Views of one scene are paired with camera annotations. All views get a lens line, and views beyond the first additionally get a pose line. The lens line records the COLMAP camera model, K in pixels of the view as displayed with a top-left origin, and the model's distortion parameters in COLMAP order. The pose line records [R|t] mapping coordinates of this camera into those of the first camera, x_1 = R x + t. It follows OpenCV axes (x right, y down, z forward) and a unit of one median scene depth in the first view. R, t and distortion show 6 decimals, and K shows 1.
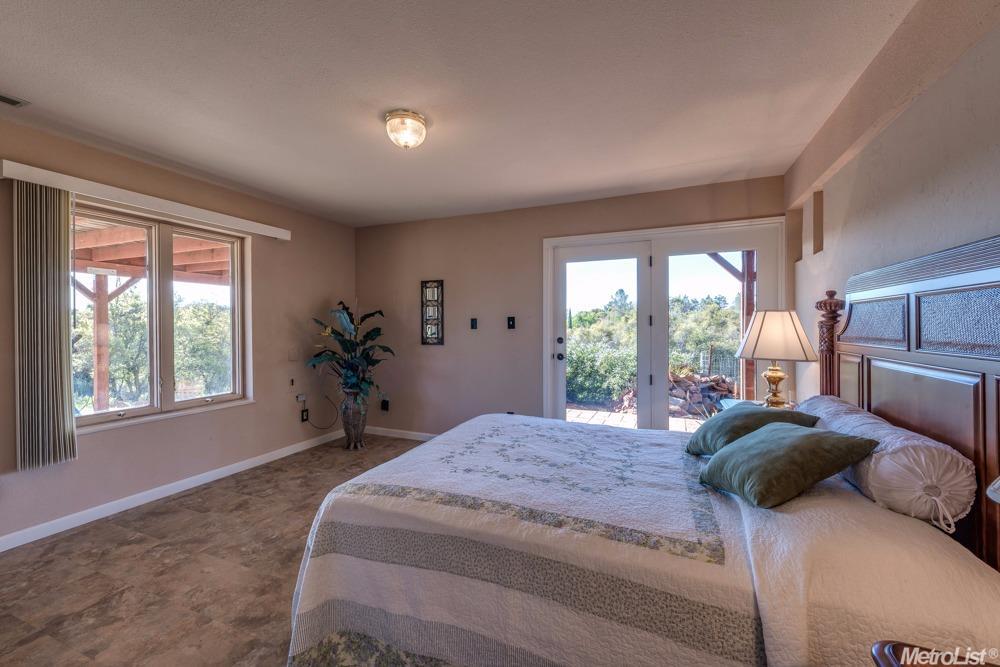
lens RADIAL K [[395.9, 0, 504.7], [0, 395.9, 327.8], [0, 0, 1]] dist [0.004478, 0.000108]
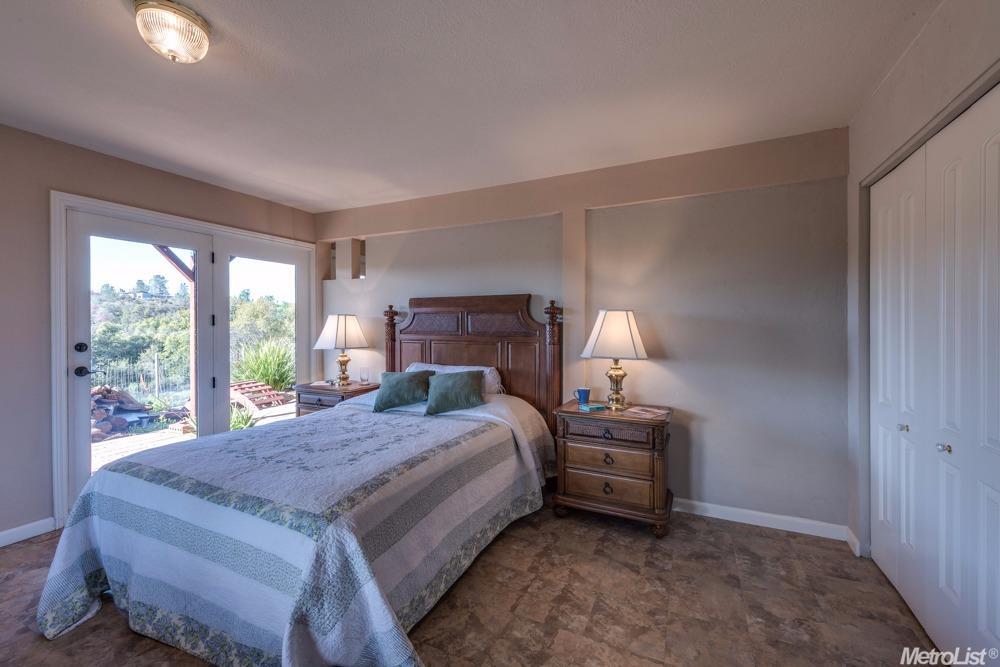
lens RADIAL K [[395.9, 0, 507.9], [0, 395.9, 327.2], [0, 0, 1]] dist [0.004478, 0.000108]
pose [[0.045624, -0.006815, 0.998935, -0.732882], [0.007094, 0.999954, 0.006498, -0.003320], [-0.998933, 0.006790, 0.045670, 0.336366]]
